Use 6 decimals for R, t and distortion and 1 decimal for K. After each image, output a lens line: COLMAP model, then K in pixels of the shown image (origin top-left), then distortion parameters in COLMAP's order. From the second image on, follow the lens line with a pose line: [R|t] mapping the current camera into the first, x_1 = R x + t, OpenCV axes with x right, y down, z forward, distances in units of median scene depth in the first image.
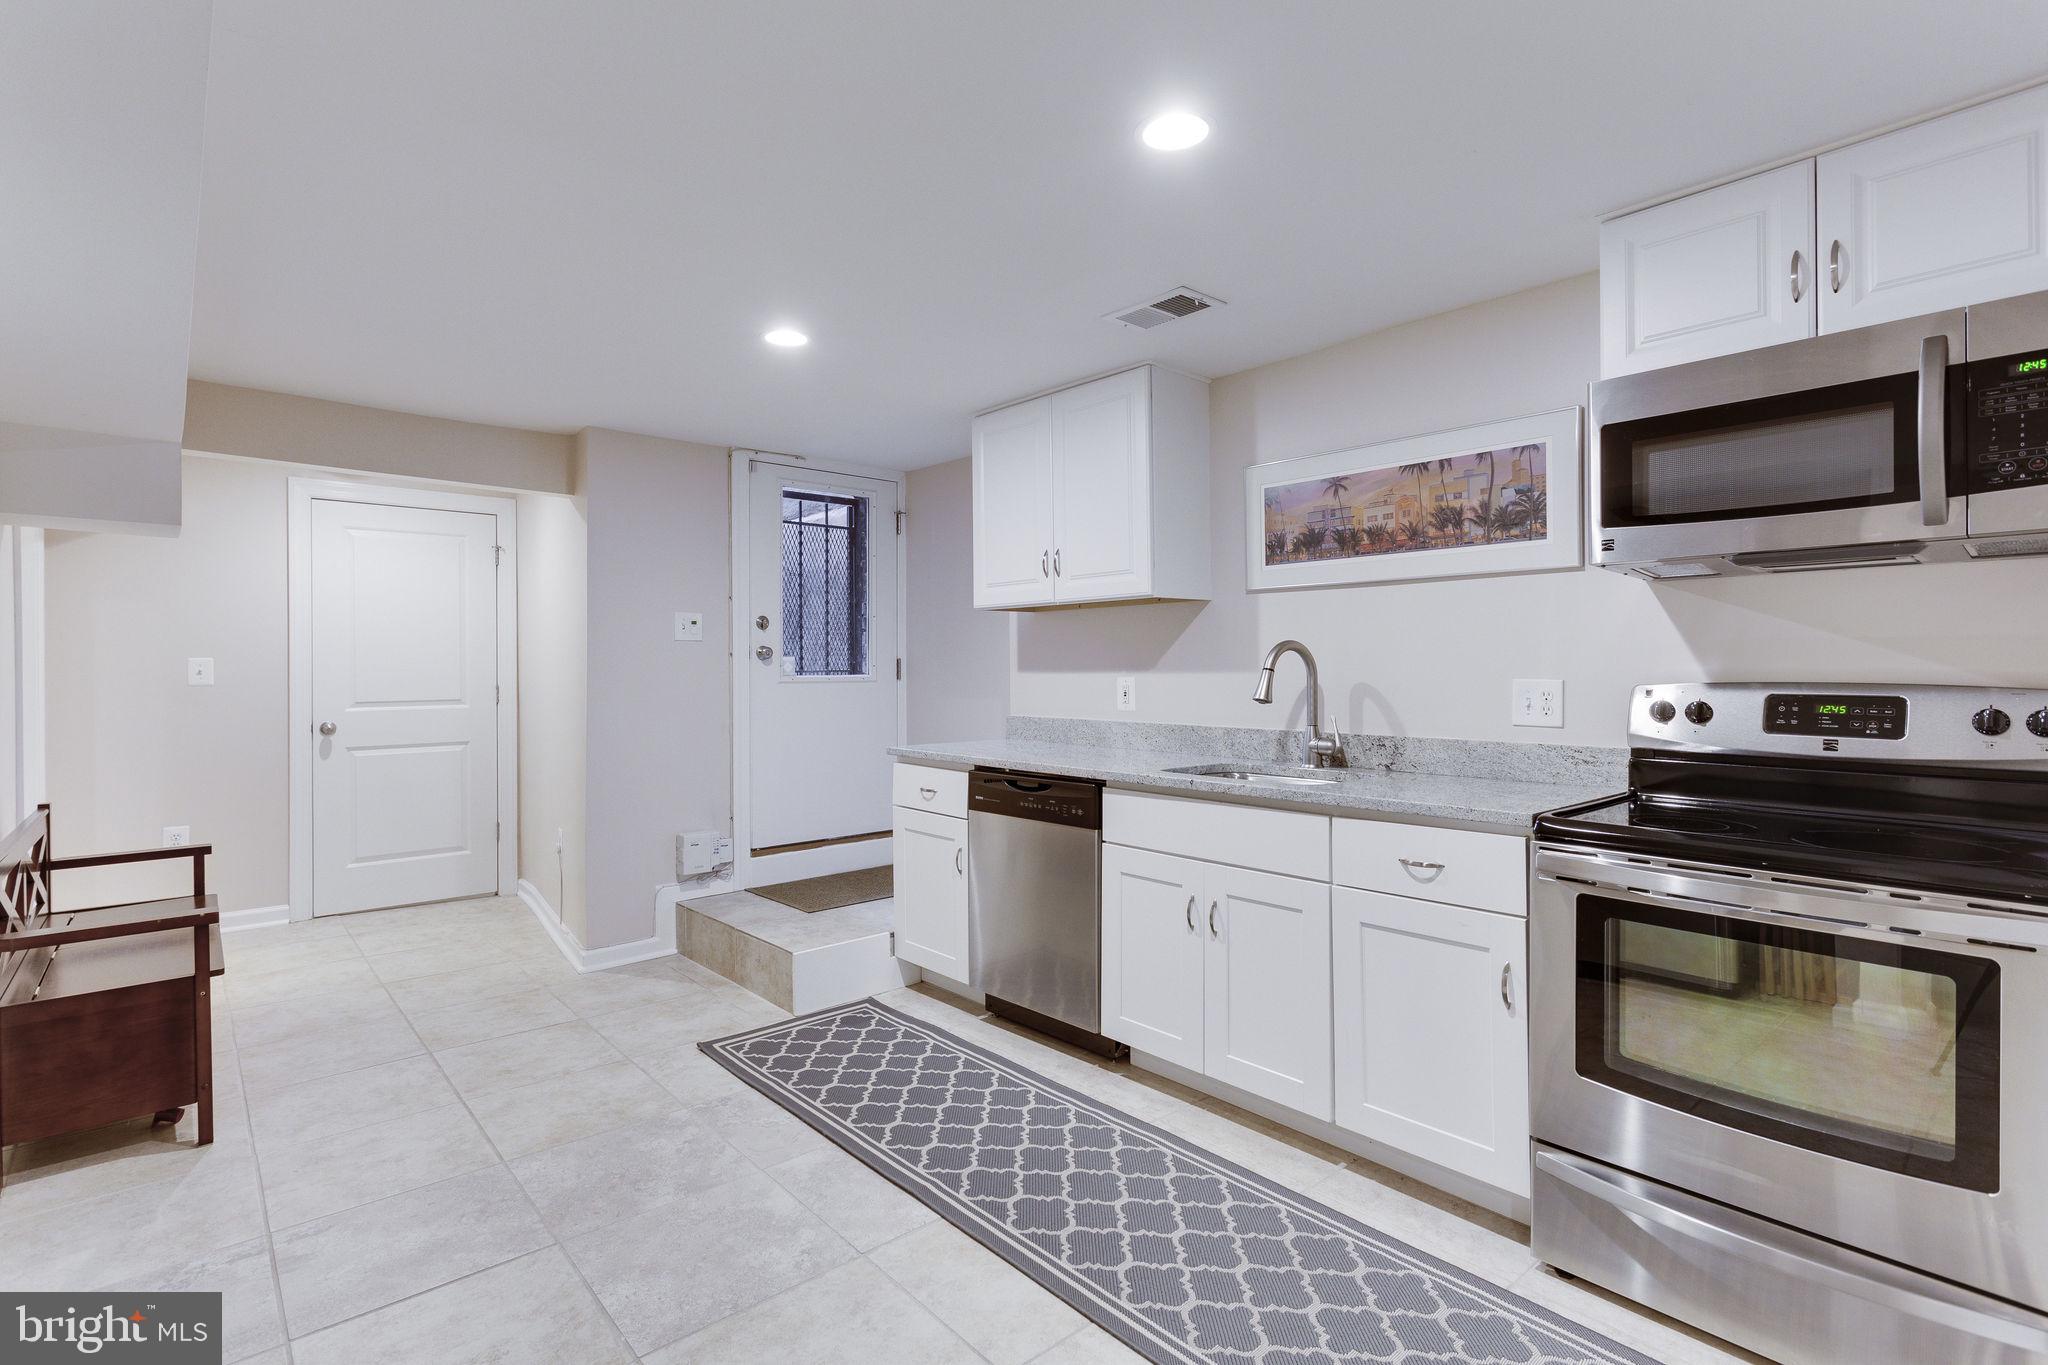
lens RADIAL K [[974.1, 0, 1022.8], [0, 974.1, 674.4], [0, 0, 1]] dist [0.004268, -0.001173]
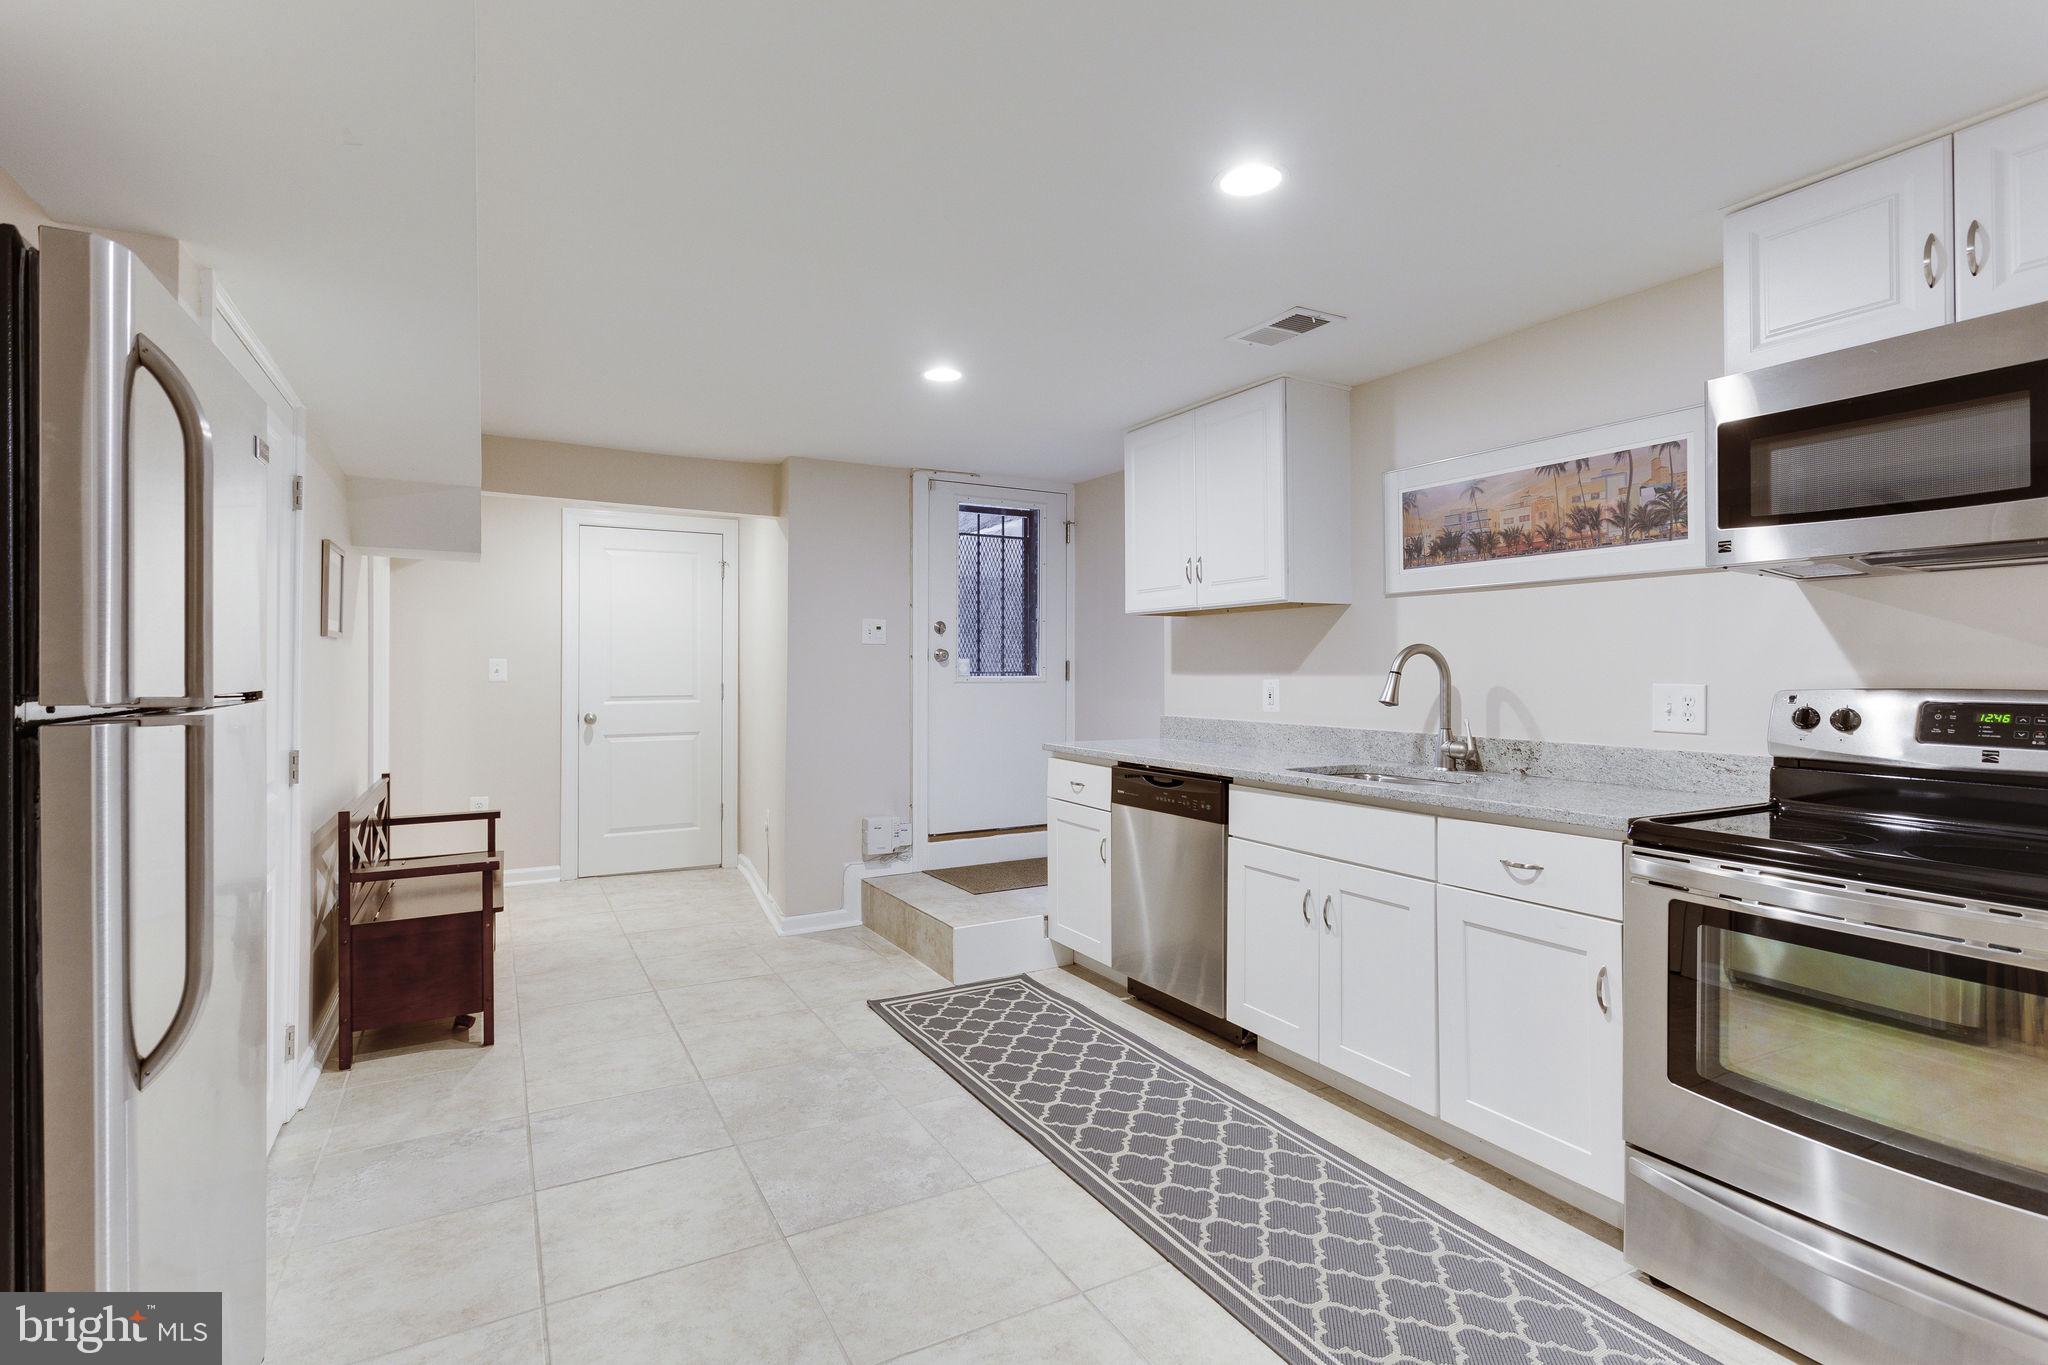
lens RADIAL K [[974.8, 0, 1024.3], [0, 974.8, 671.9], [0, 0, 1]] dist [0.003558, -0.001611]
pose [[0.977252, 0.005283, -0.212017, 0.092109], [-0.006351, 0.999970, -0.004358, 0.001257], [0.211988, 0.005606, 0.977256, -0.076693]]
